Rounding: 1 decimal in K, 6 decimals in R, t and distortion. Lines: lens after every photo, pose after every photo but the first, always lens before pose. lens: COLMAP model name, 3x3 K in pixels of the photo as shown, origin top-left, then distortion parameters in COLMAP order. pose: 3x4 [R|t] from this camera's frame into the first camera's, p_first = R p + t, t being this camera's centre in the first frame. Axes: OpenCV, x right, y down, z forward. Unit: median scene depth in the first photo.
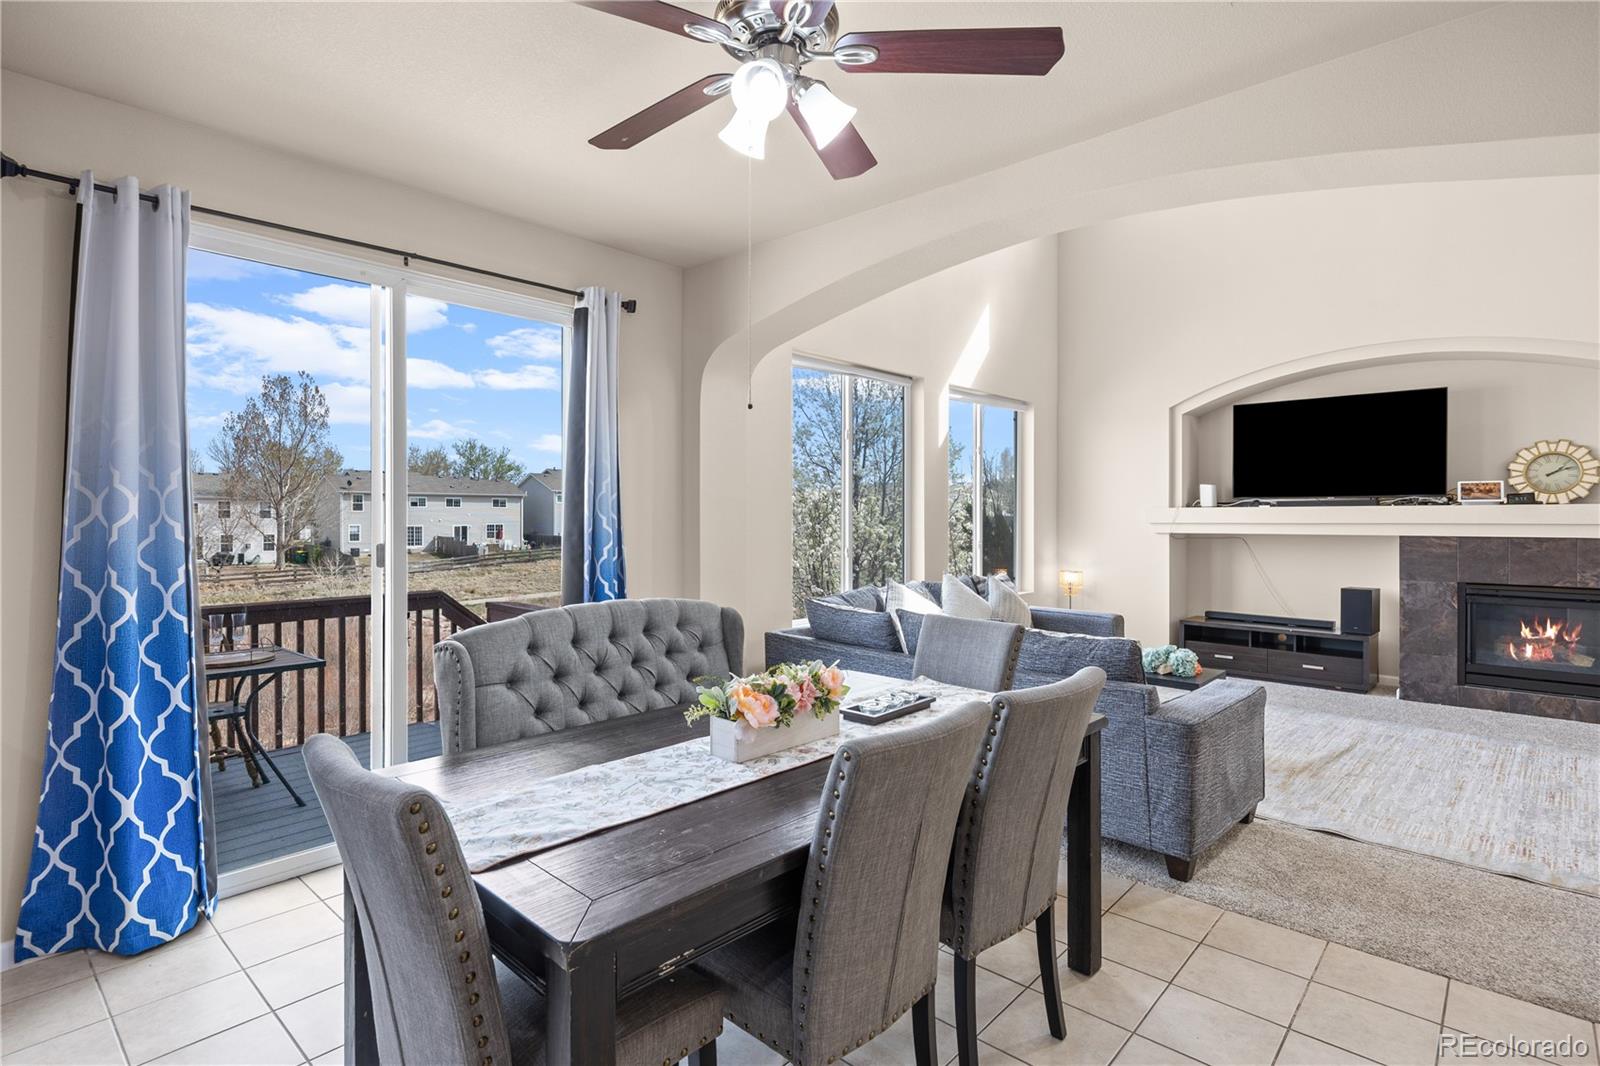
lens RADIAL K [[777.6, 0, 821.6], [0, 777.6, 522.0], [0, 0, 1]] dist [-0.000314, -0.000240]
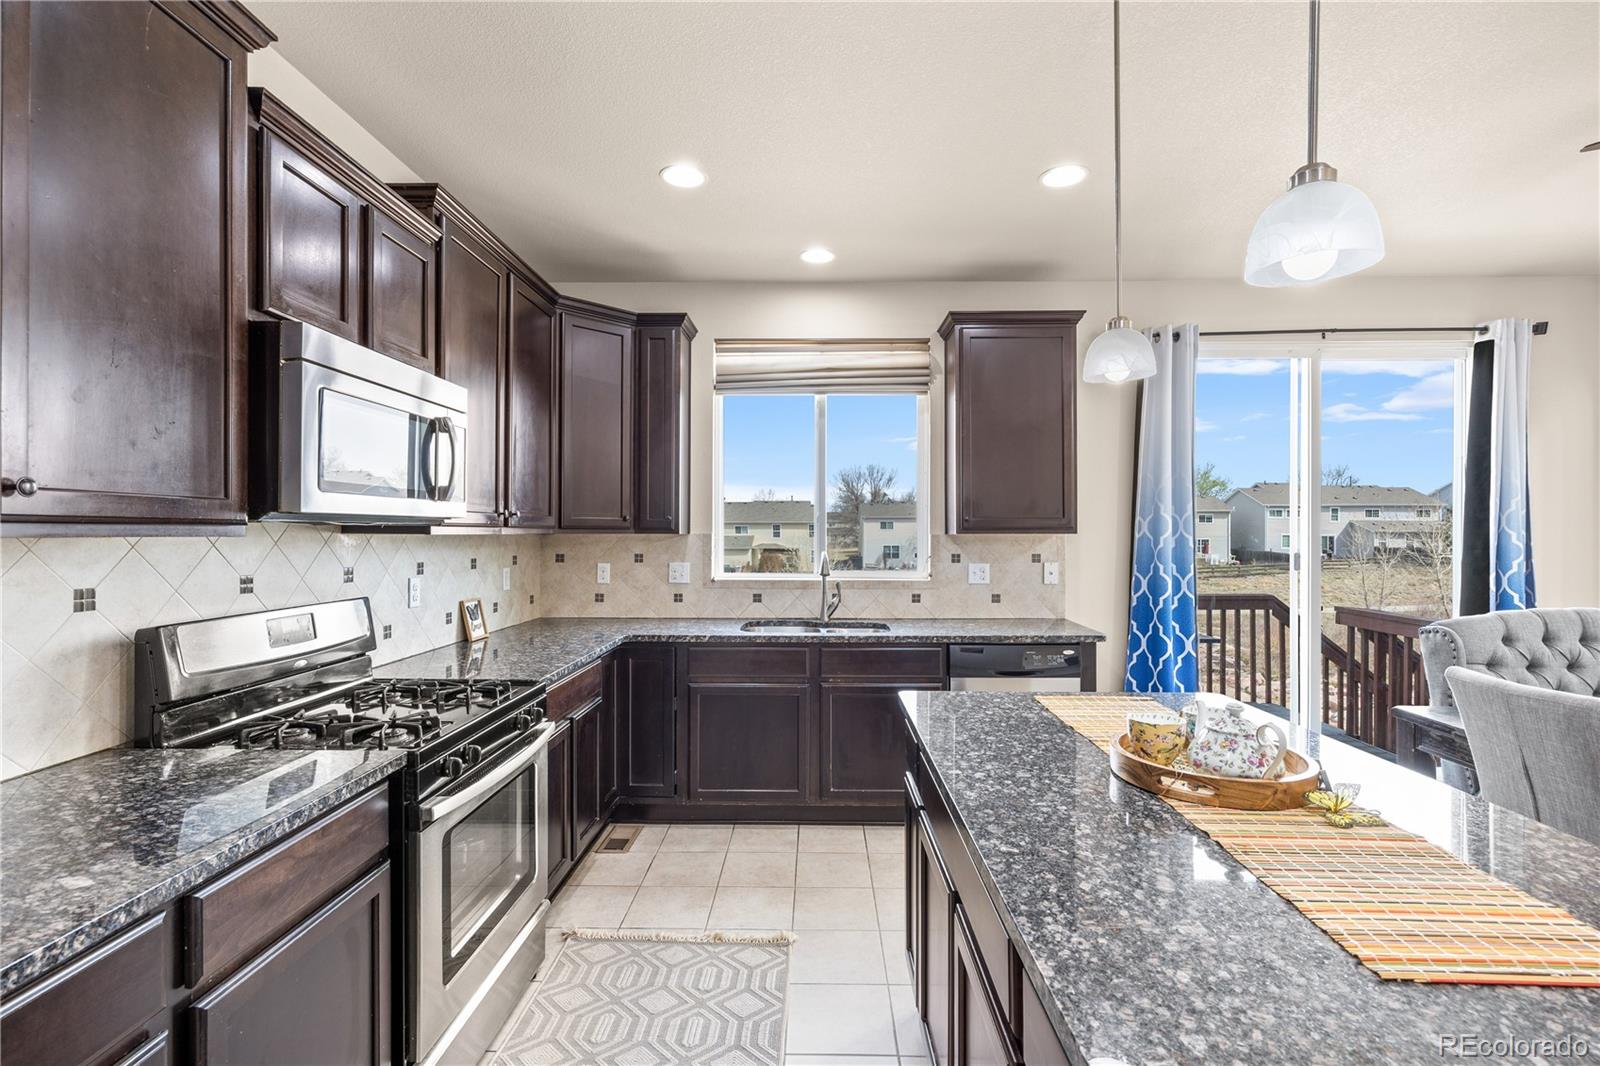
lens RADIAL K [[736.0, 0, 800.0], [0, 736.0, 533.0], [0, 0, 1]] dist [-0.000572, 0.000113]
pose [[0.644140, 0.001322, -0.764907, -0.157820], [-0.005229, 0.999983, -0.002675, 0.002539], [0.764890, 0.005723, 0.644136, -0.456916]]
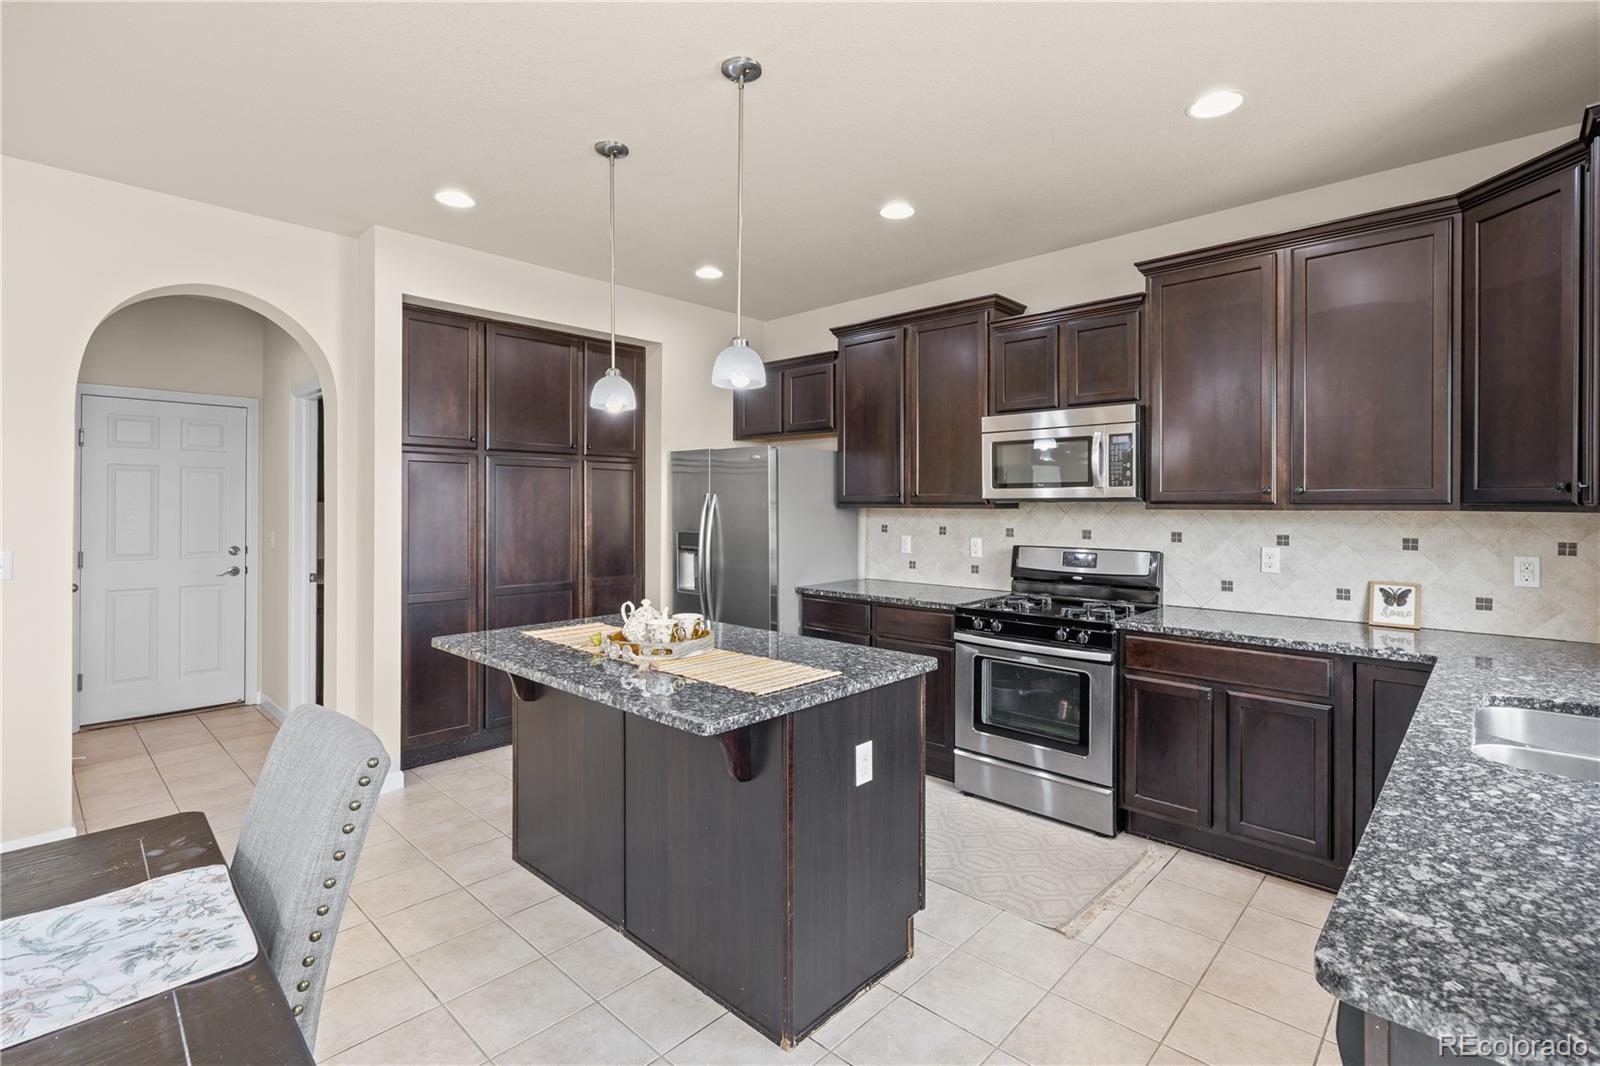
lens RADIAL K [[743.0, 0, 804.5], [0, 743.0, 502.4], [0, 0, 1]] dist [-0.001516, 0.000080]
pose [[-0.999496, -0.002810, 0.031633, -0.515741], [-0.002710, 0.999991, 0.003196, -0.008213], [-0.031642, 0.003109, -0.999494, 0.806262]]
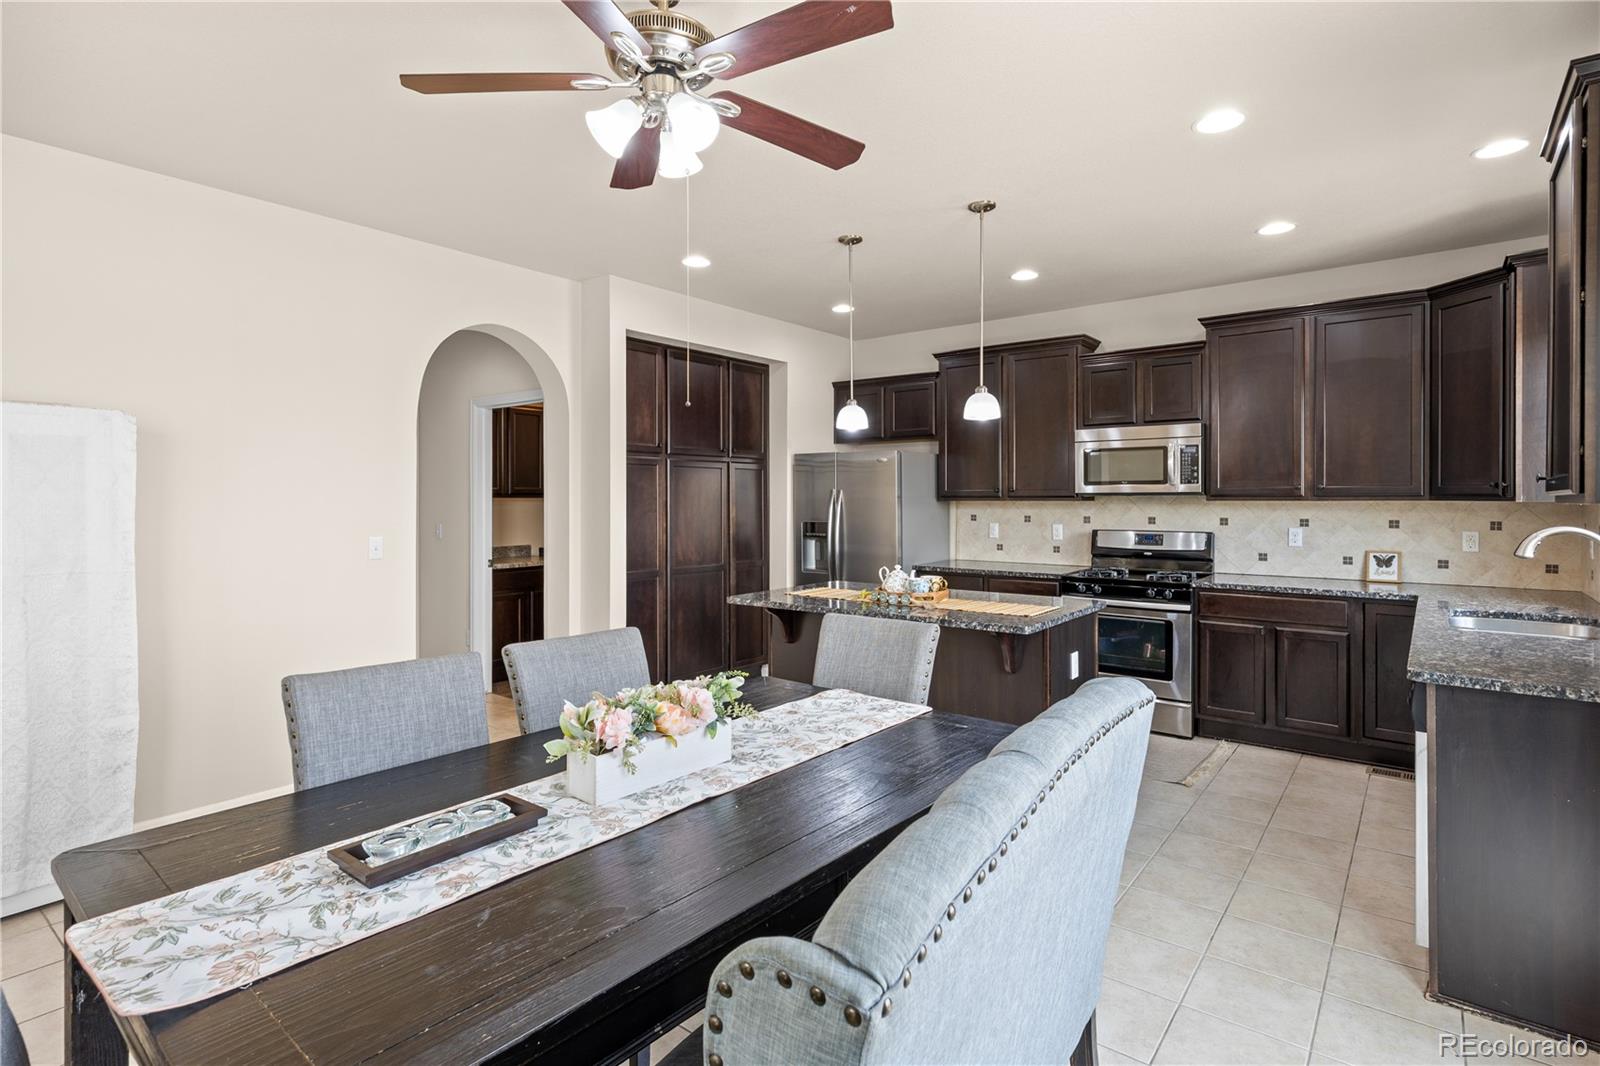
lens RADIAL K [[797.0, 0, 802.5], [0, 797.0, 496.2], [0, 0, 1]] dist [0.003199, 0.000232]
pose [[-0.998553, 0.000877, -0.053760, -0.109693], [0.000703, 0.999994, 0.003256, -0.010532], [0.053763, 0.003214, -0.998549, 1.224766]]
